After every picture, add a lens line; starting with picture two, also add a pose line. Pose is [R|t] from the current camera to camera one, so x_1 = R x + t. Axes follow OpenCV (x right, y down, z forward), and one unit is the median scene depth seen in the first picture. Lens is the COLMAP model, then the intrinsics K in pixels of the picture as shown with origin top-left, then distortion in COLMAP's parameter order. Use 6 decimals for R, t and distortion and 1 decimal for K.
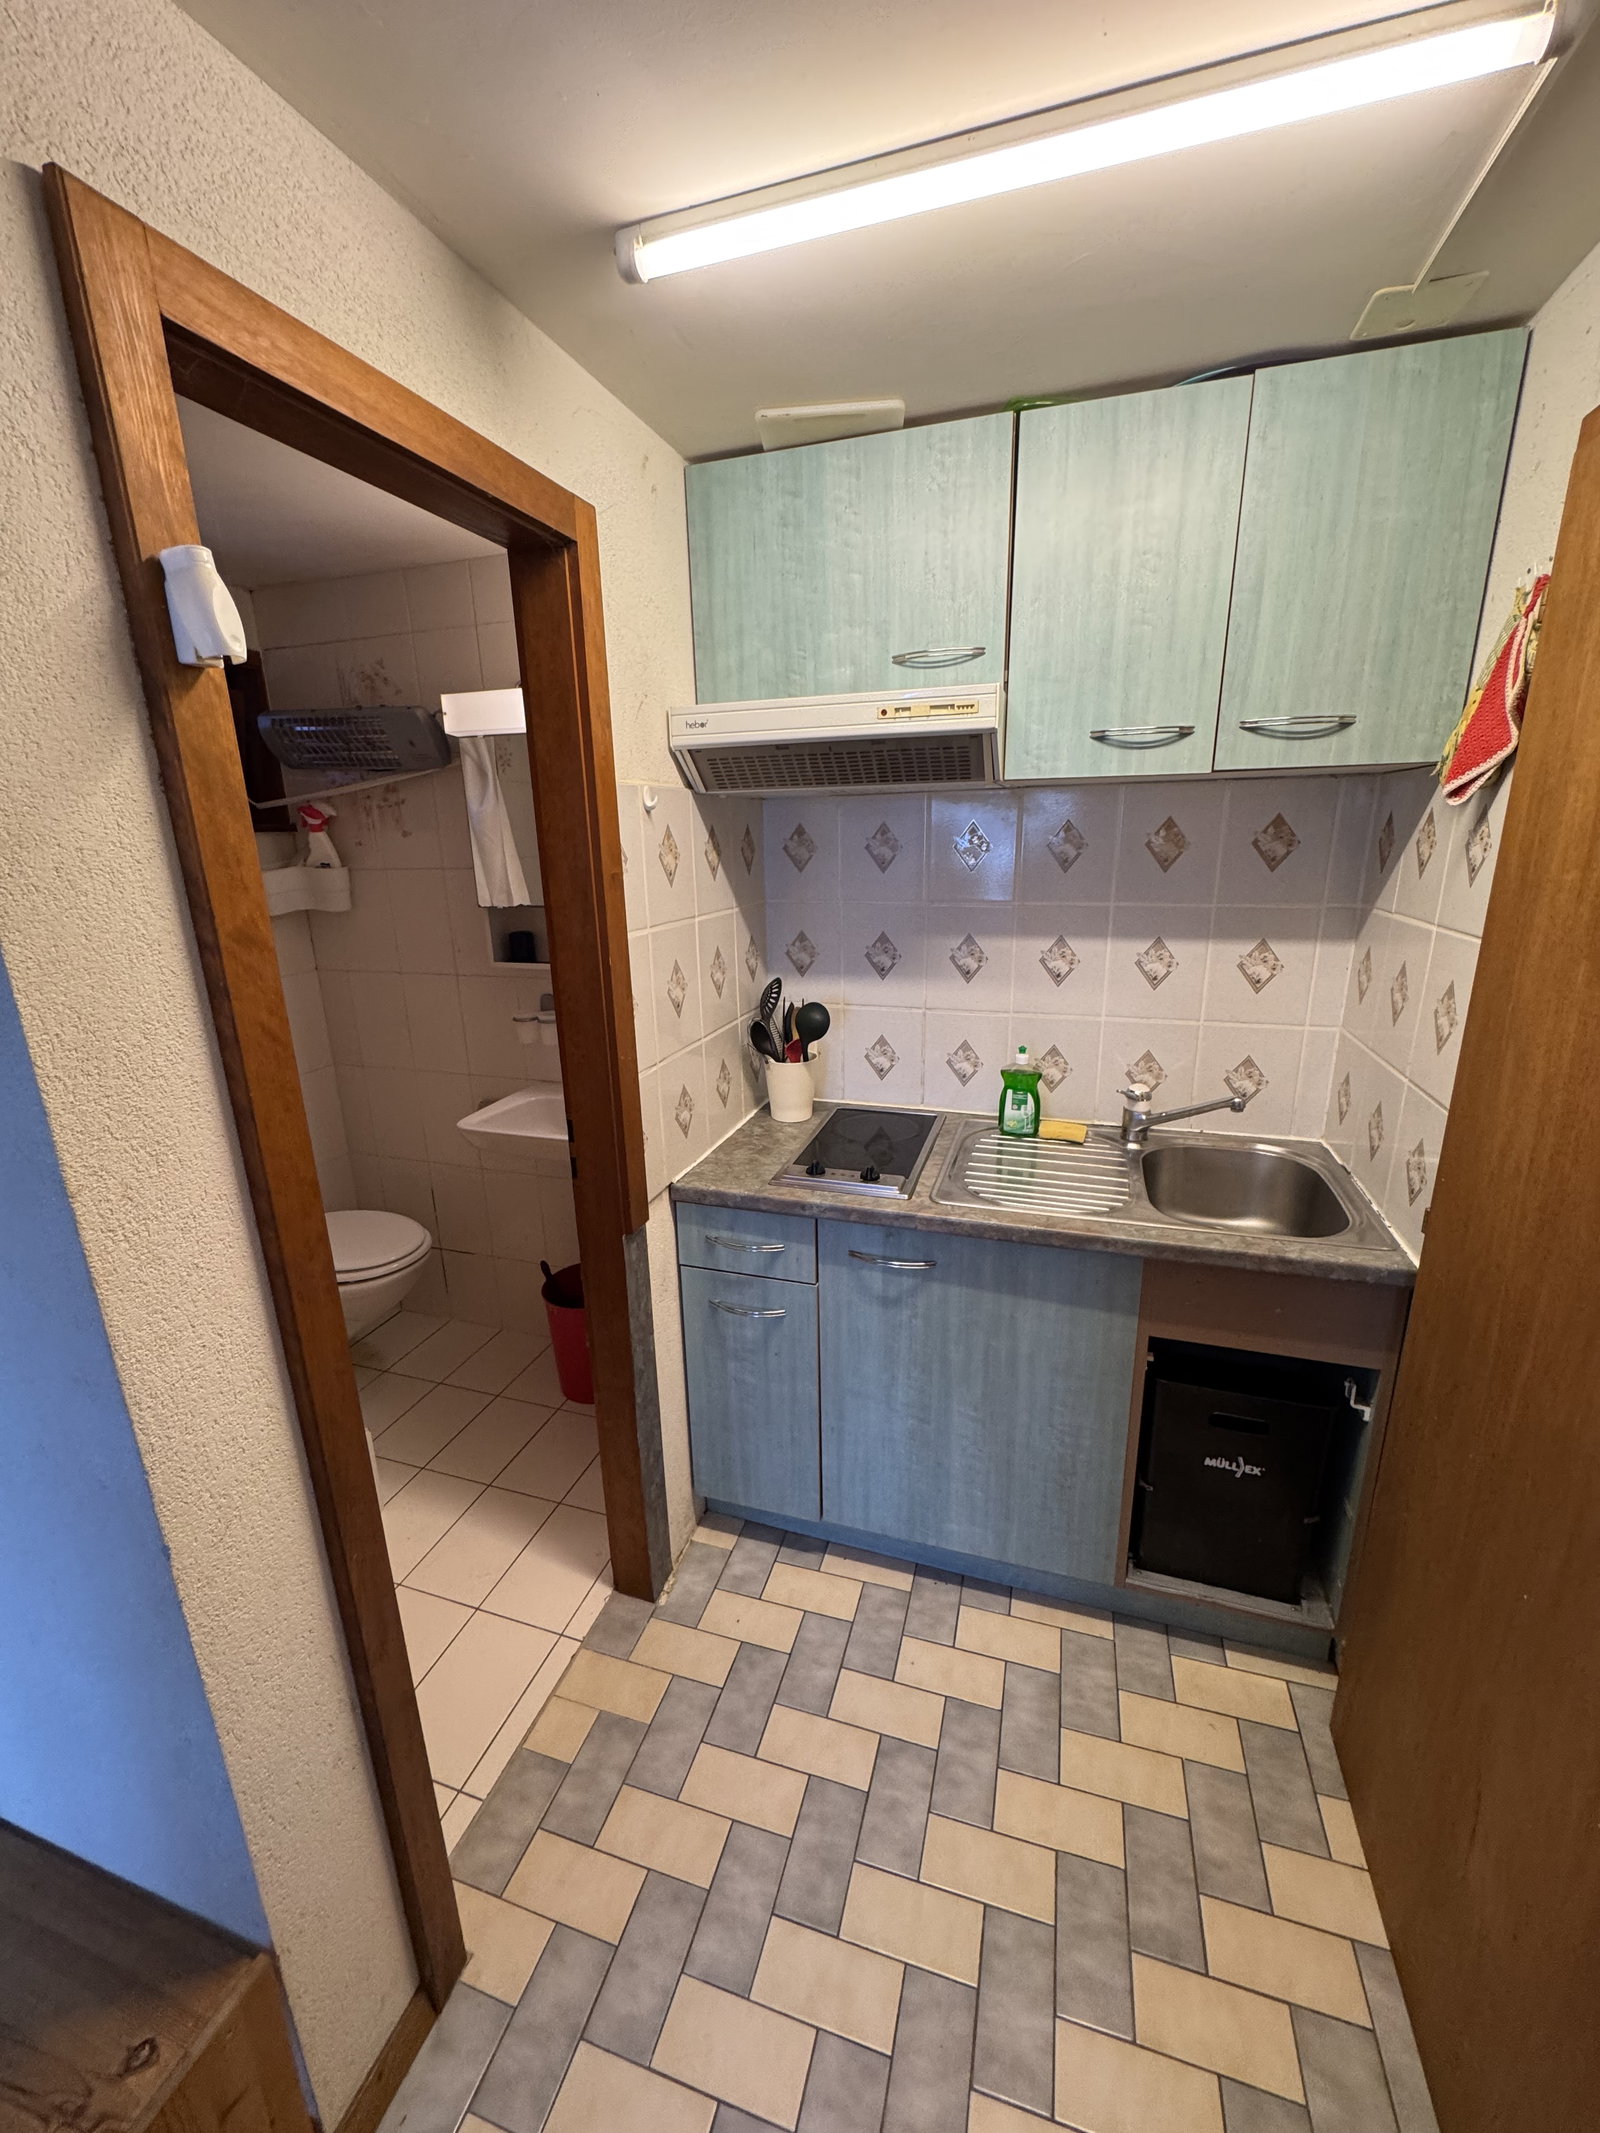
lens RADIAL K [[849.6, 0, 802.7], [0, 849.6, 1067.9], [0, 0, 1]] dist [-0.001990, -0.000217]
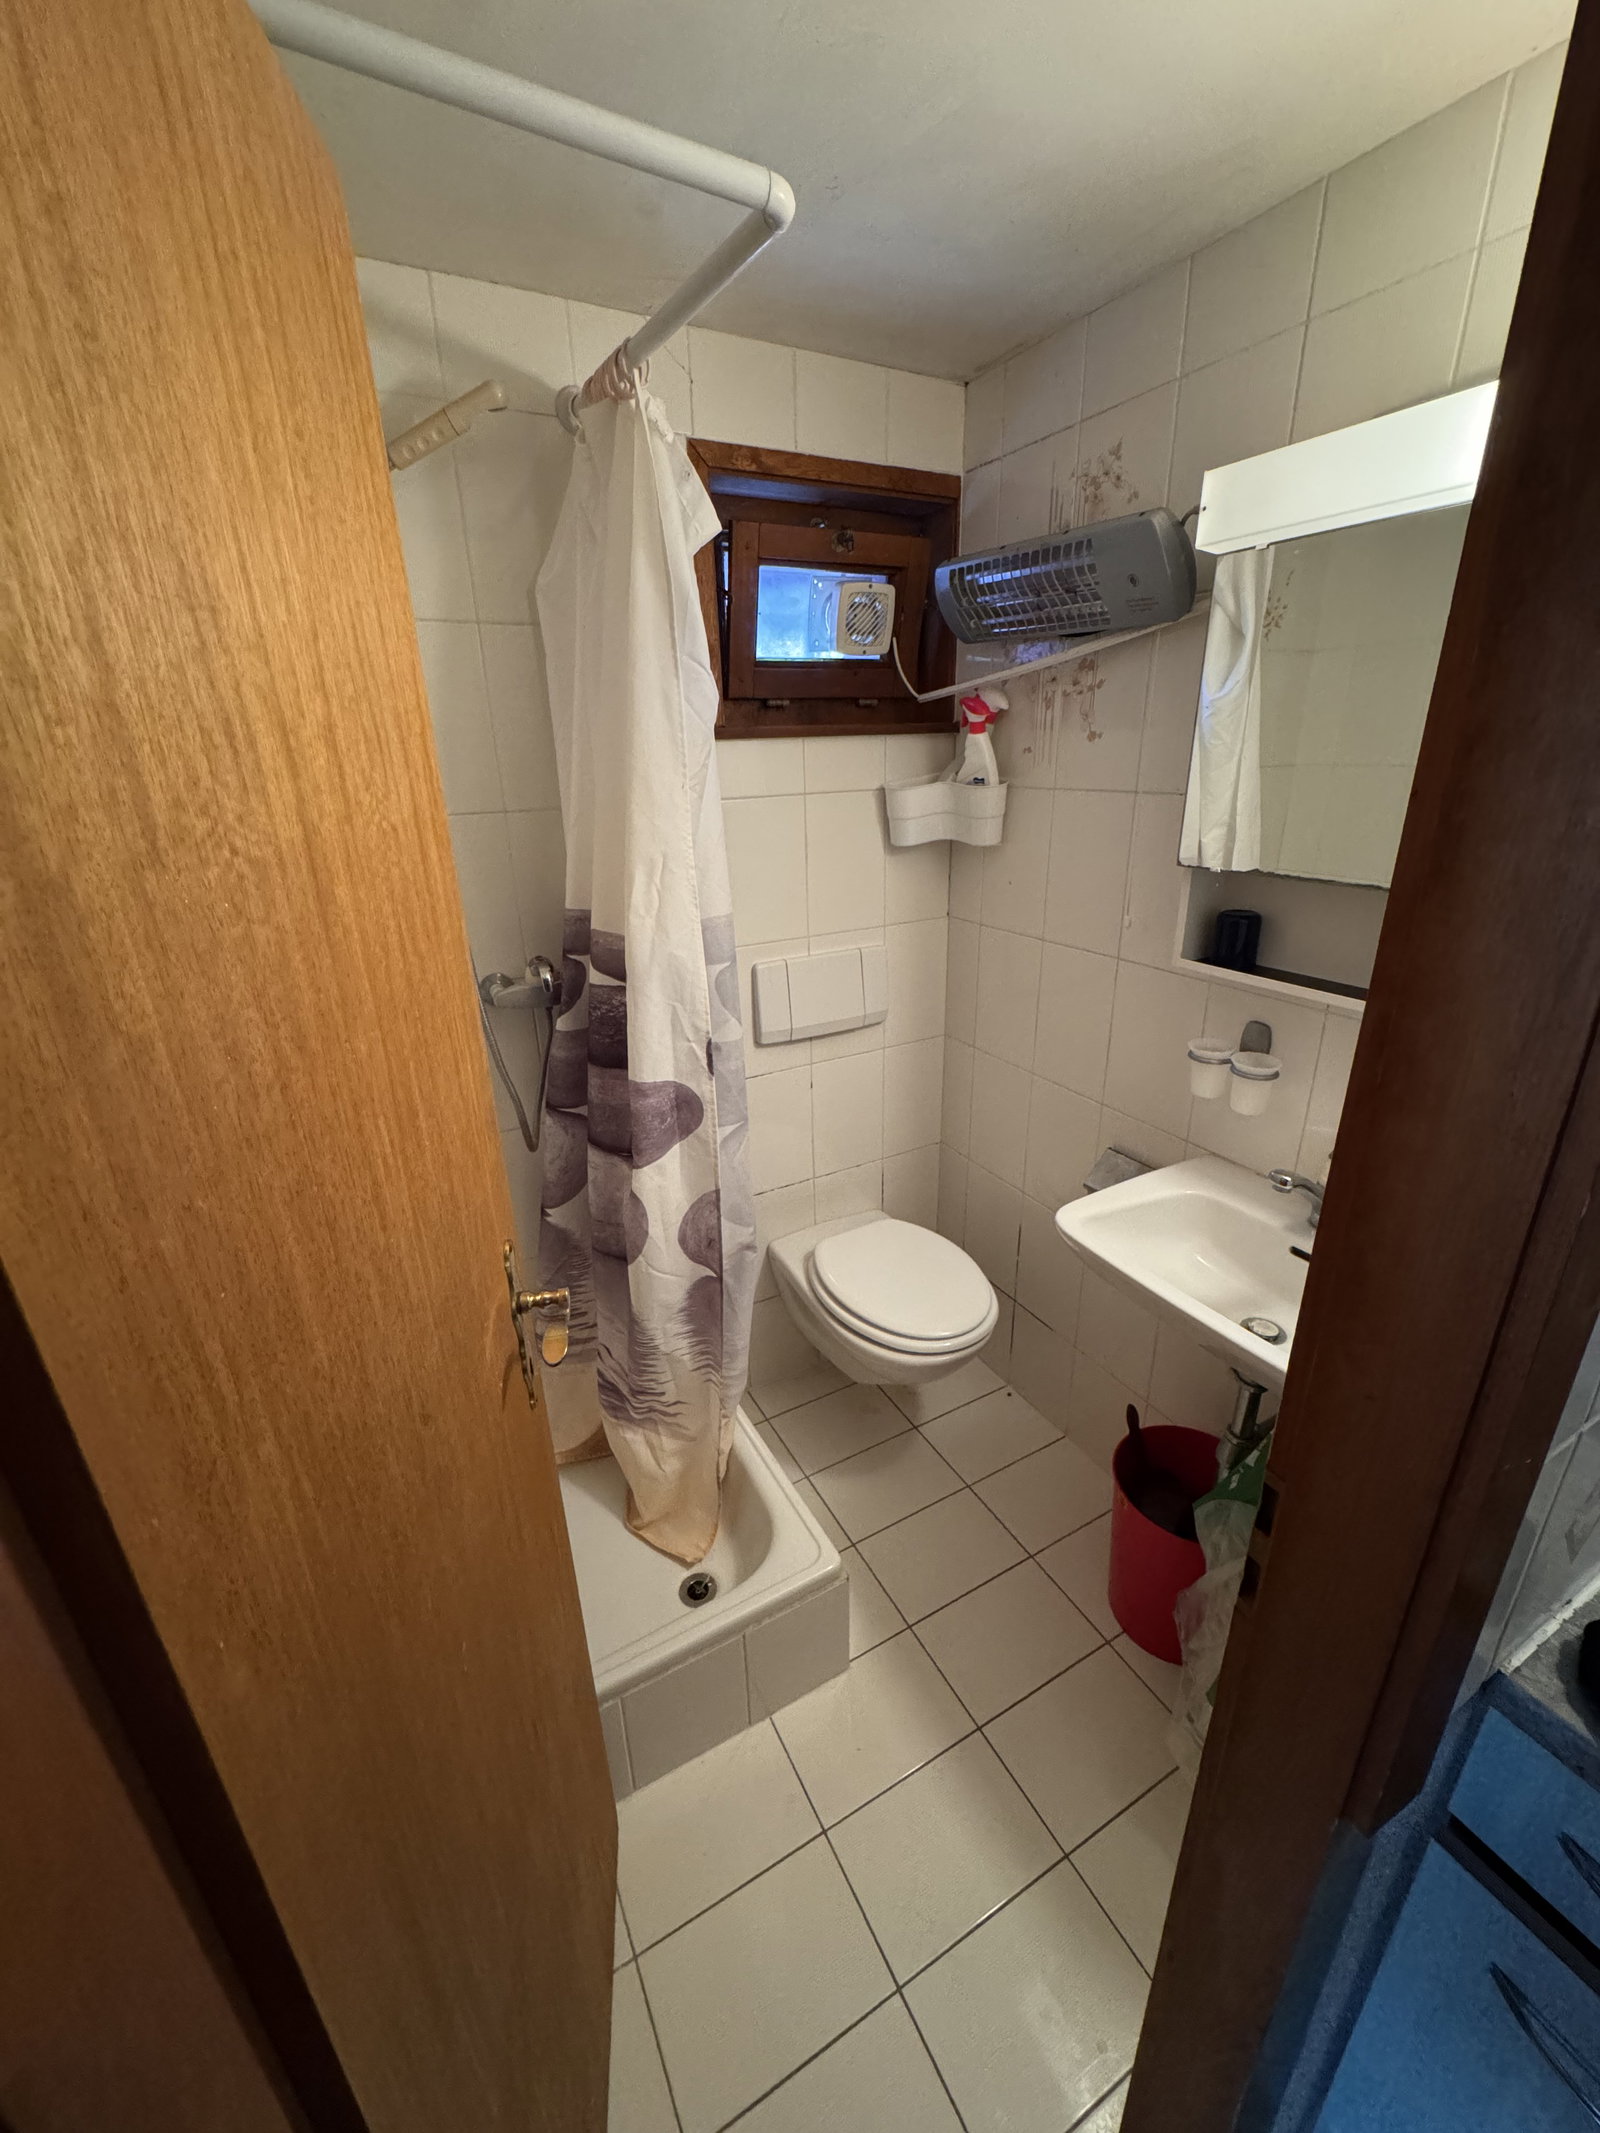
lens RADIAL K [[849.6, 0, 806.9], [0, 849.6, 1062.9], [0, 0, 1]] dist [-0.001990, -0.000217]
pose [[0.724854, 0.245395, -0.643715, -0.147224], [-0.175801, 0.969358, 0.171576, -0.106530], [0.666094, -0.011202, 0.745784, 0.368266]]
